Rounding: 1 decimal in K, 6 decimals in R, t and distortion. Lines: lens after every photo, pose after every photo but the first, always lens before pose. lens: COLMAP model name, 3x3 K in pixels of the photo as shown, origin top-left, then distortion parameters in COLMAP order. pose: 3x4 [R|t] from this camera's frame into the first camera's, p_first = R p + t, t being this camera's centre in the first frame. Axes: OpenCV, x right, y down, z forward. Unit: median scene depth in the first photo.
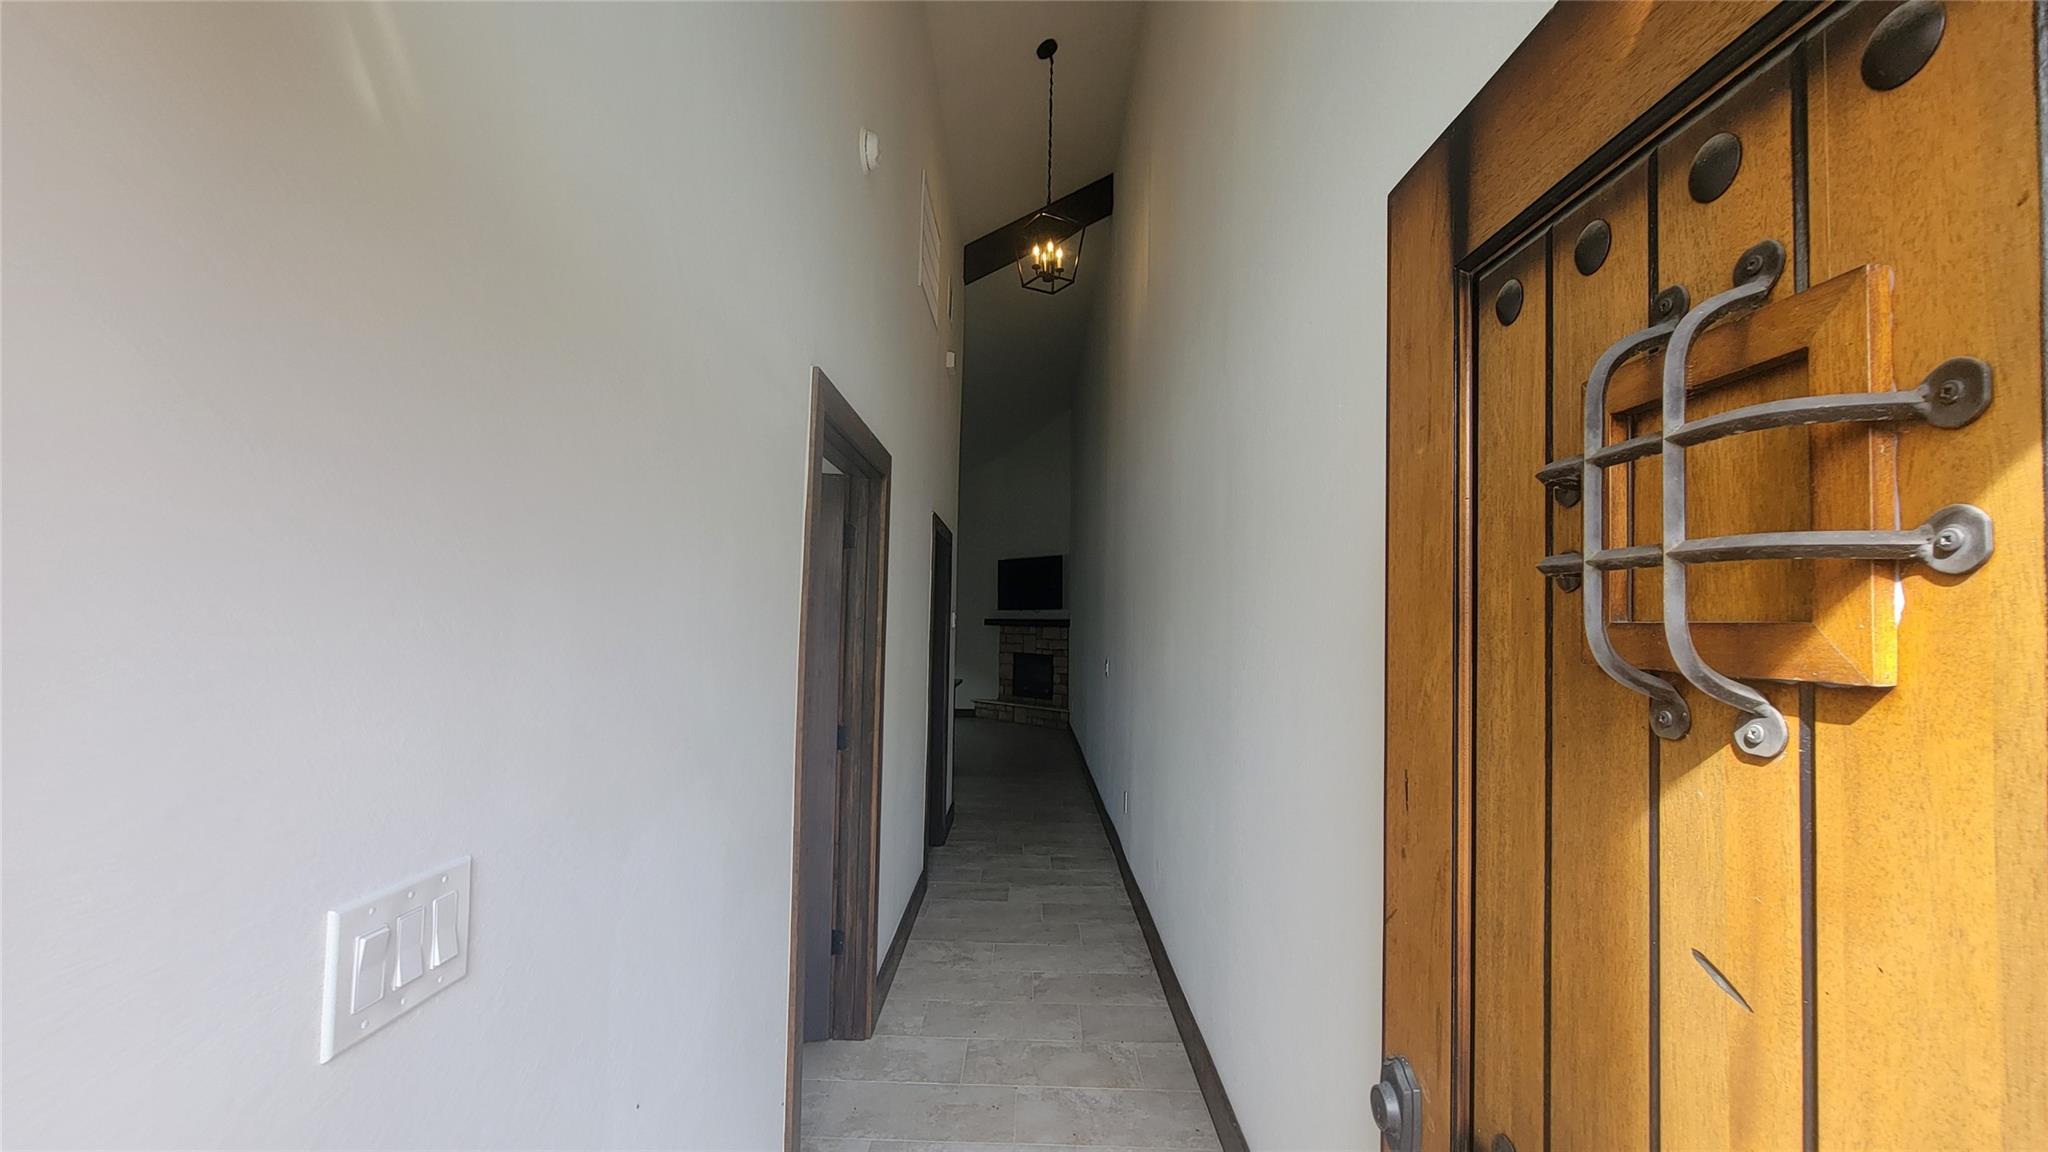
lens RADIAL K [[831.8, 0, 1022.2], [0, 831.8, 596.5], [0, 0, 1]] dist [0.001590, 0.000043]
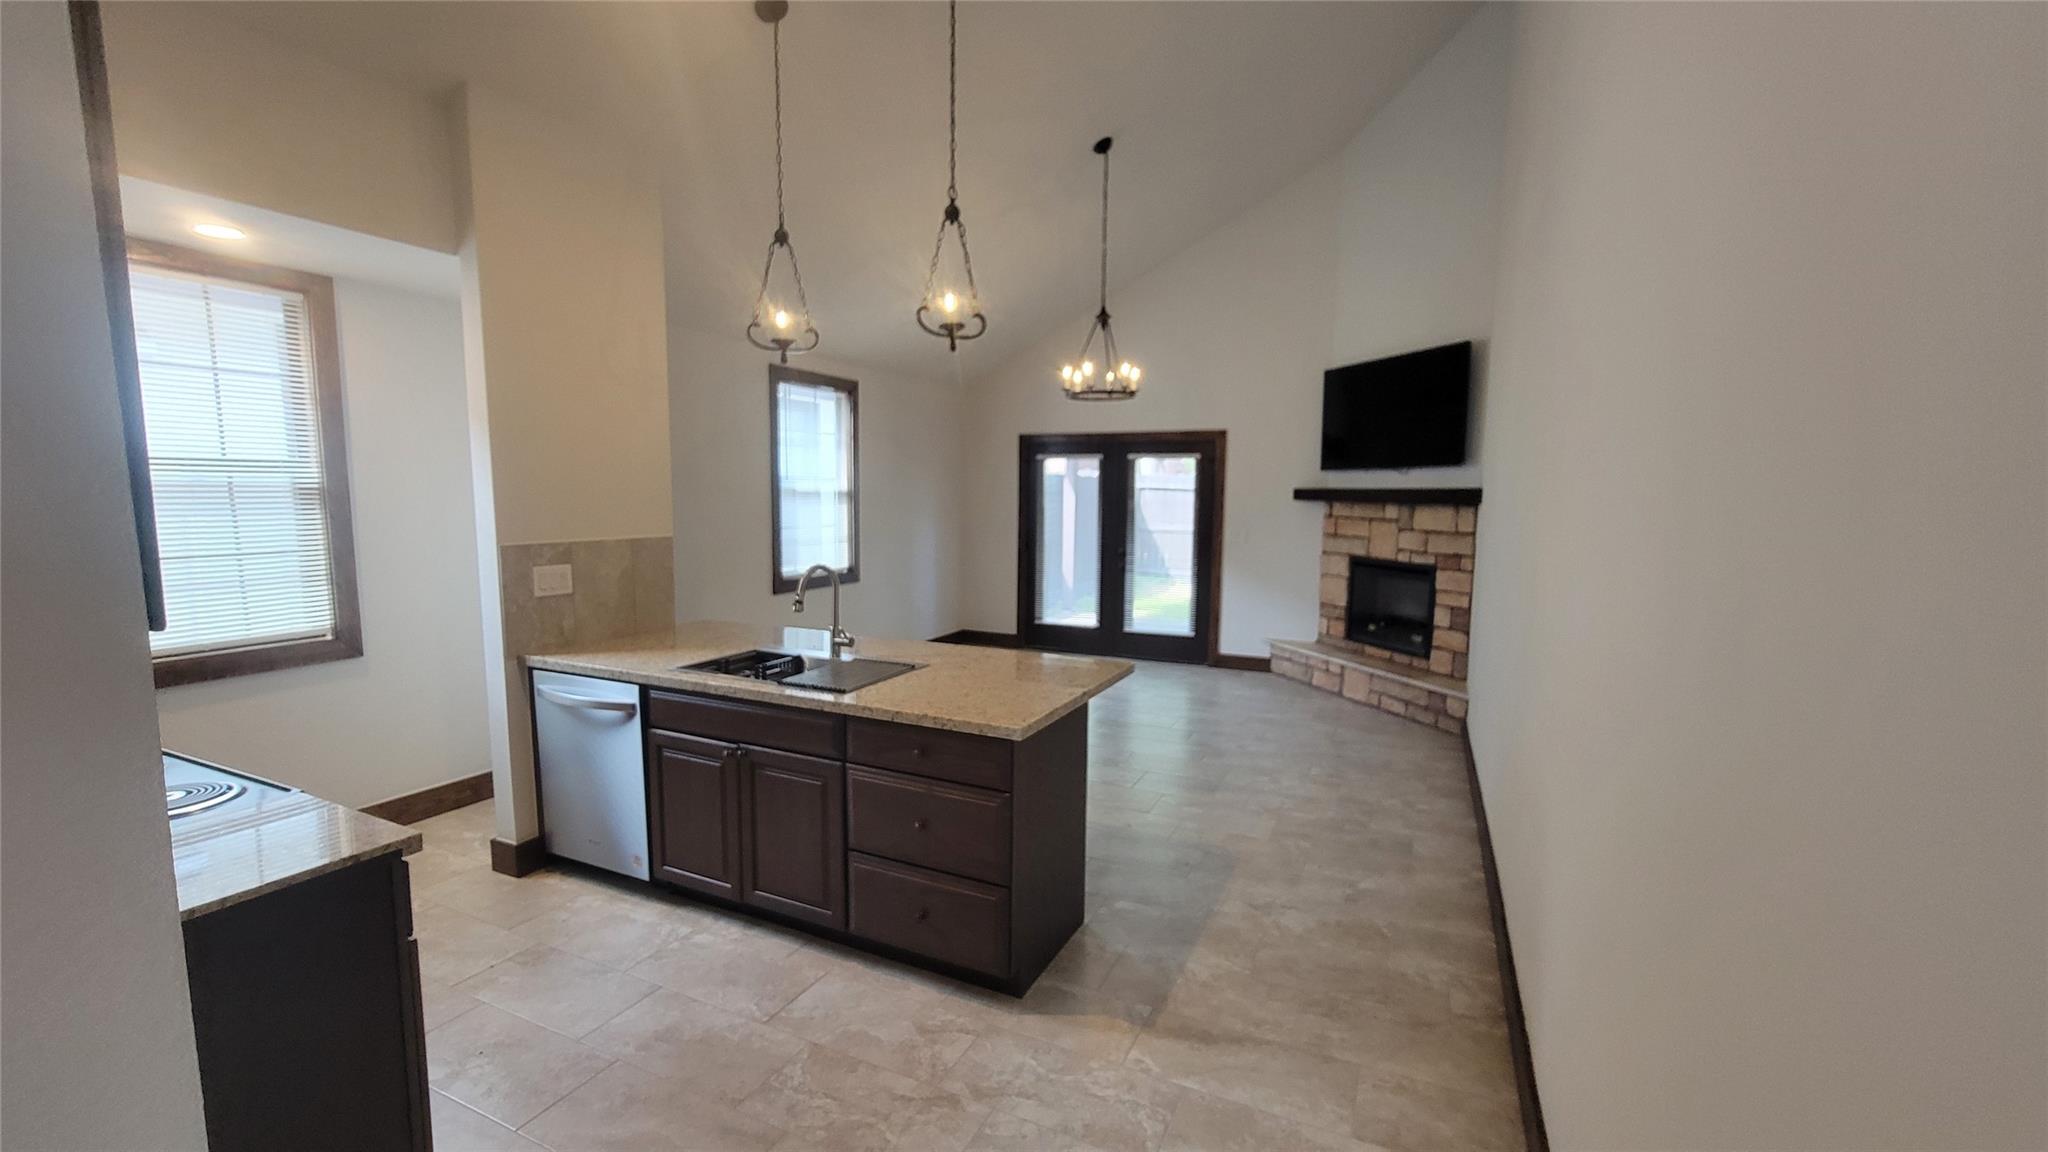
lens RADIAL K [[831.8, 0, 1018.4], [0, 831.8, 581.9], [0, 0, 1]] dist [0.001590, 0.000043]
pose [[0.898252, 0.042133, -0.437457, 0.030912], [0.022158, 0.989786, 0.140827, 0.008257], [0.438923, -0.136191, 0.888144, 0.478540]]
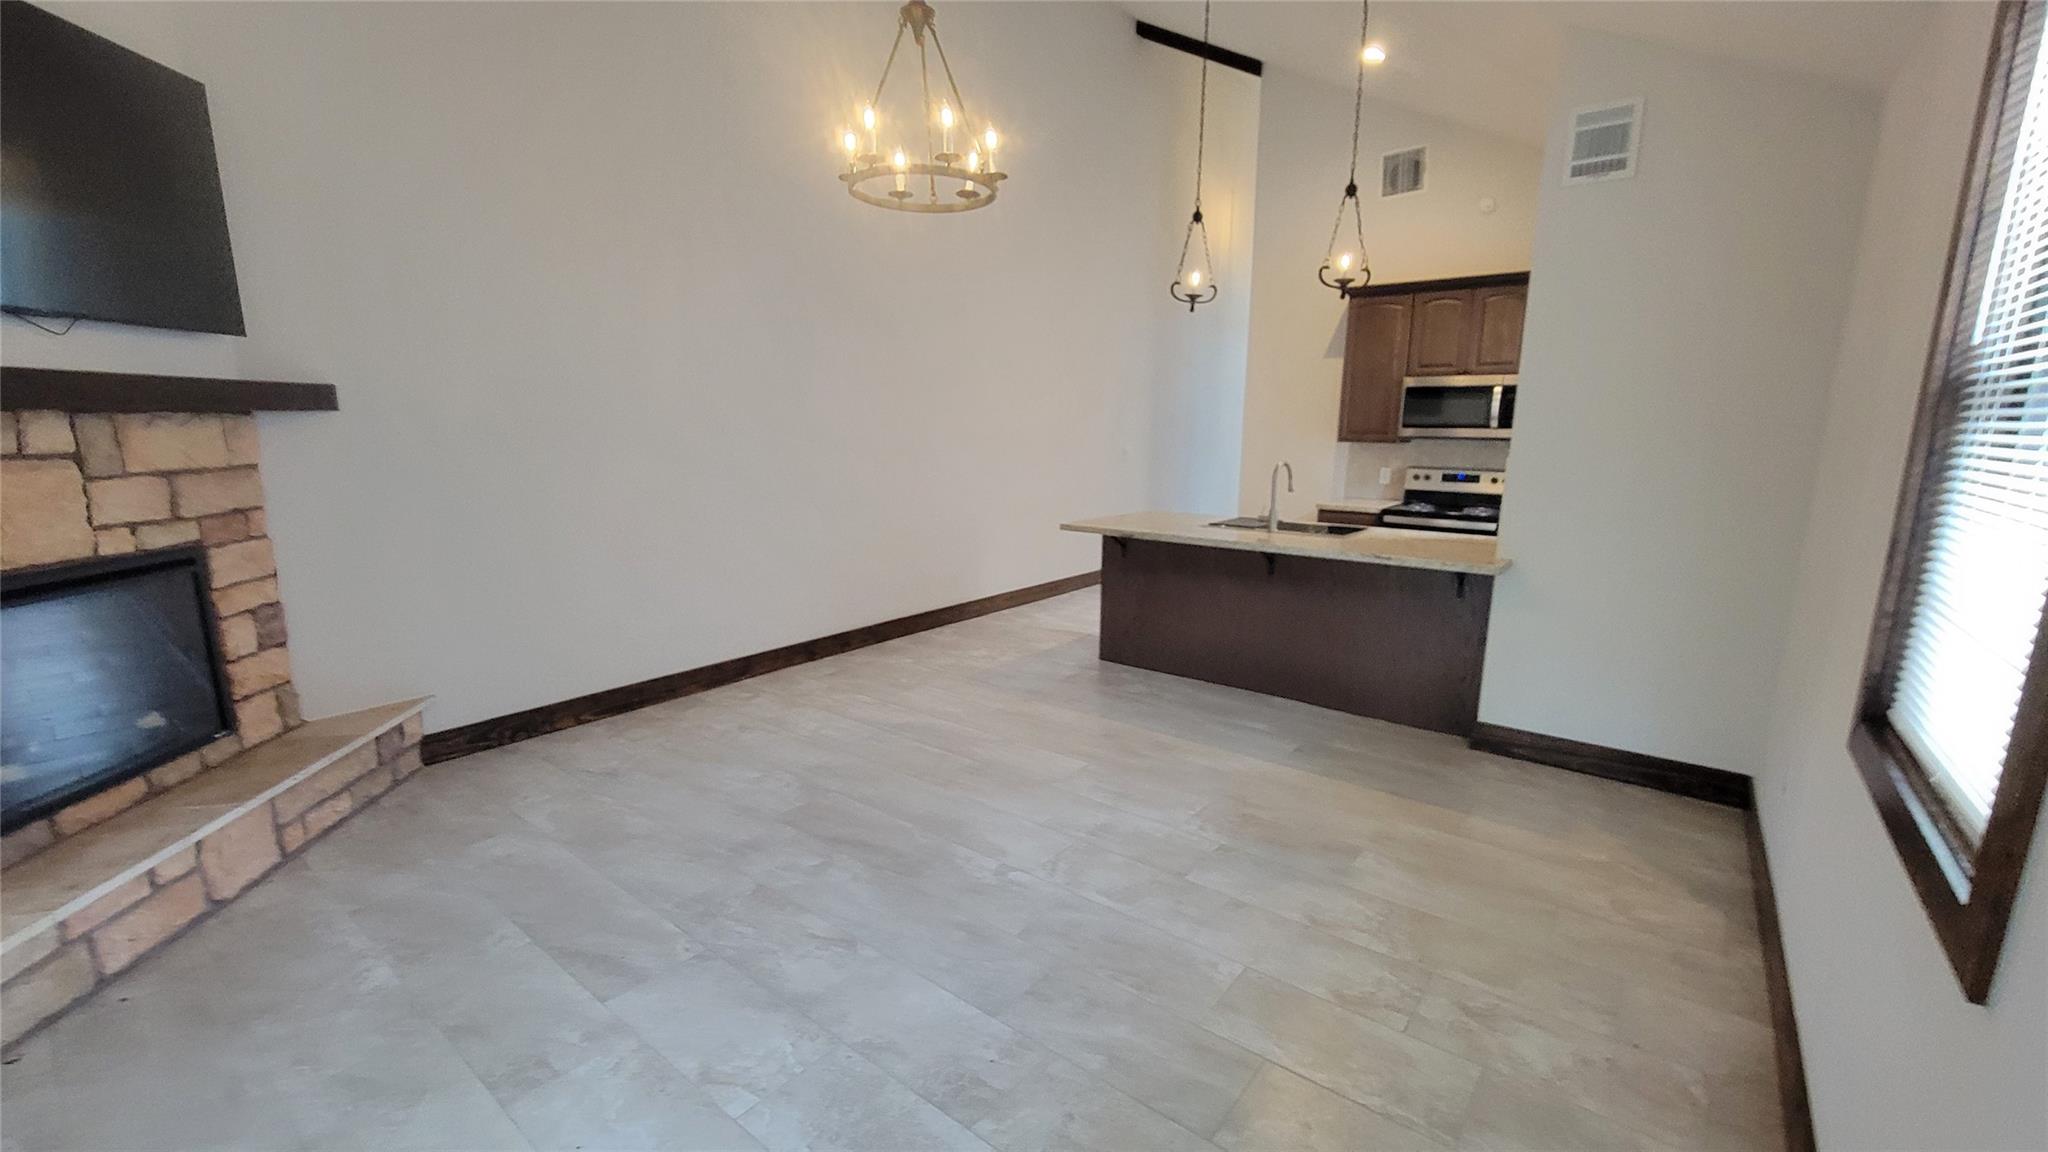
lens RADIAL K [[831.8, 0, 1016.5], [0, 831.8, 581.6], [0, 0, 1]] dist [0.001590, 0.000043]
pose [[-0.777824, -0.137760, 0.613198, -0.271483], [-0.043564, 0.985152, 0.166063, 0.033857], [-0.626971, 0.102455, -0.772276, 1.030688]]
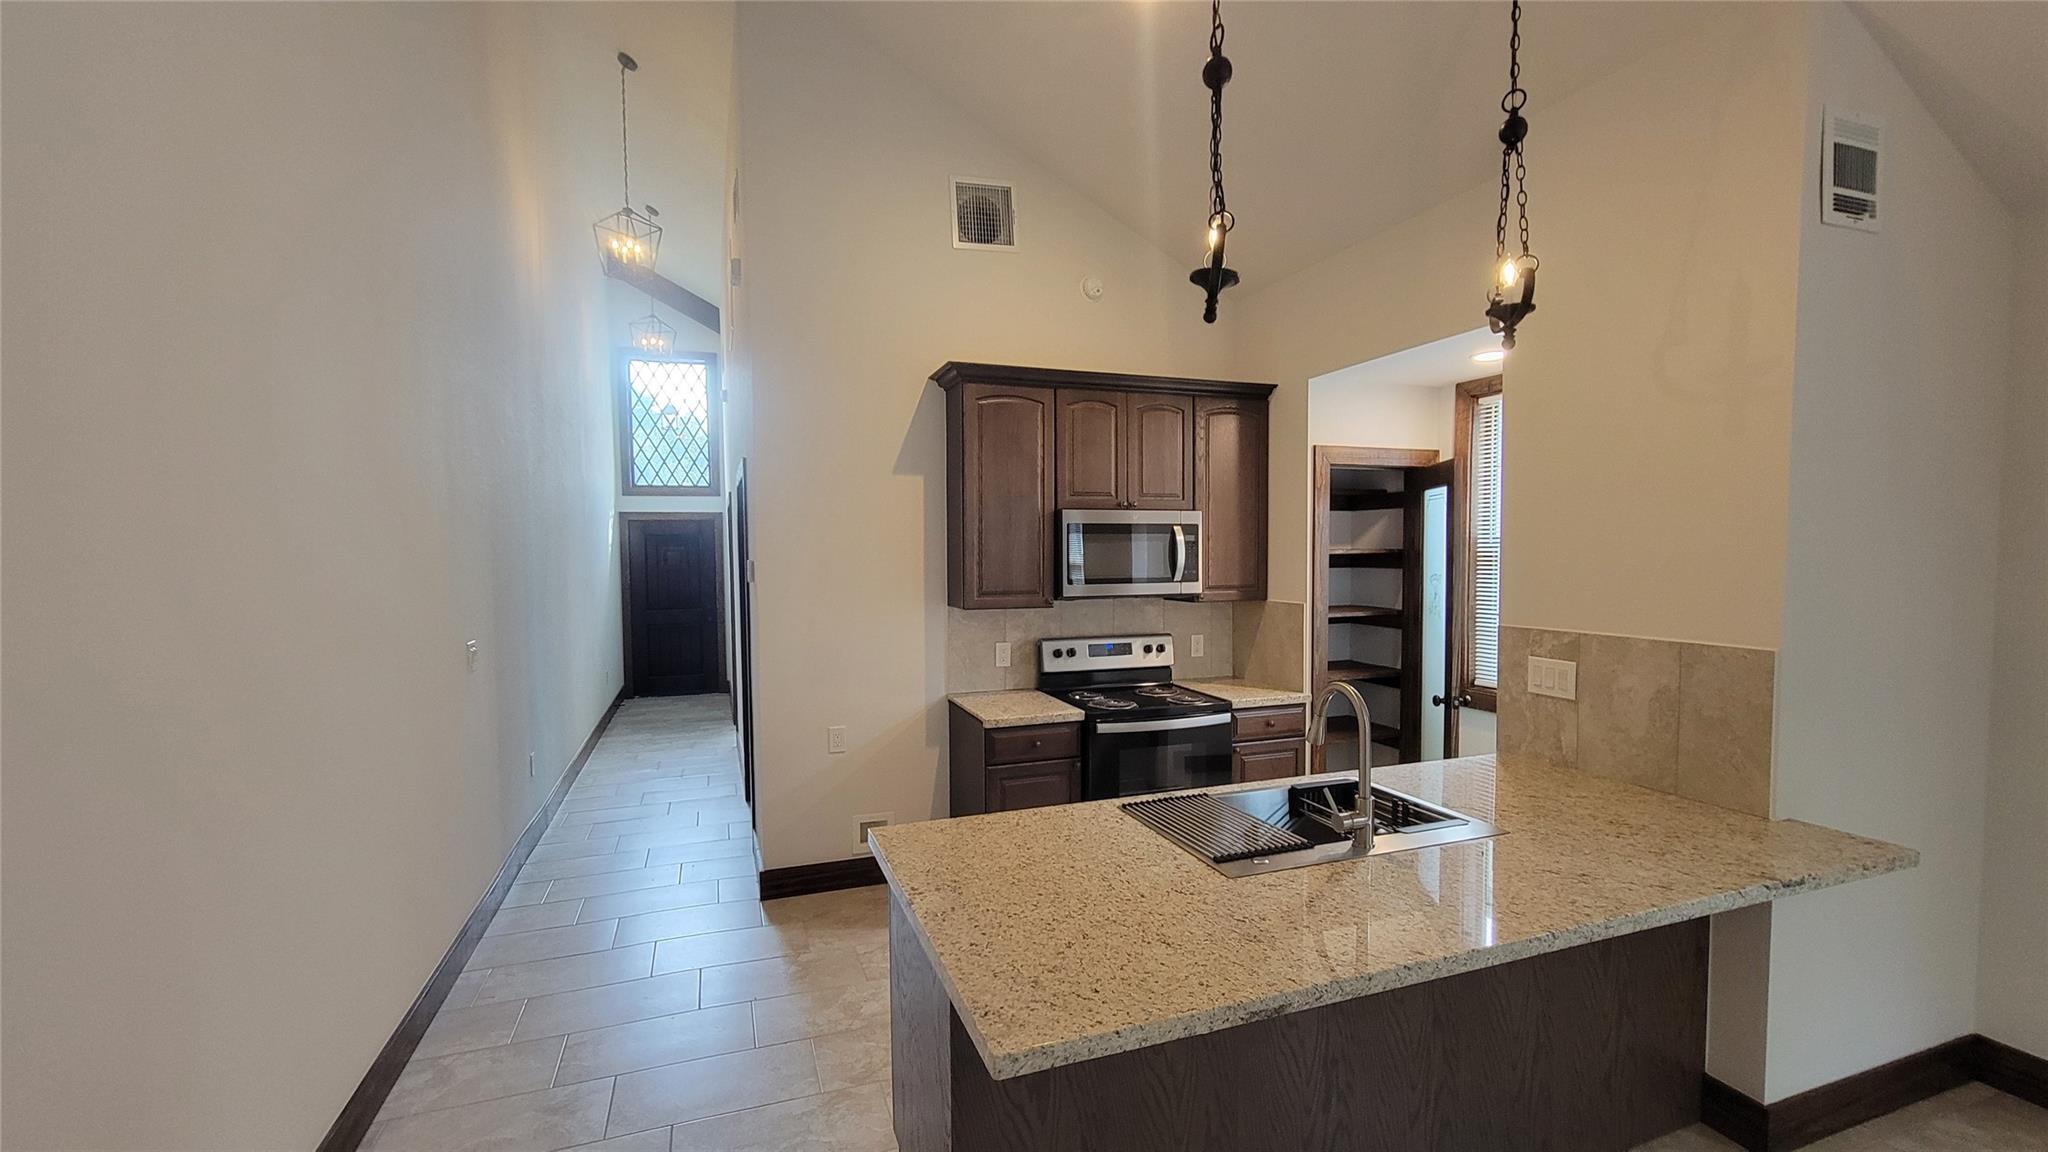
lens RADIAL K [[831.8, 0, 1003.4], [0, 831.8, 588.4], [0, 0, 1]] dist [0.001590, 0.000043]
pose [[-0.944776, 0.009982, -0.327566, -0.019398], [0.010242, 0.999947, 0.000930, 0.017865], [0.327558, -0.002476, -0.944828, 0.809184]]
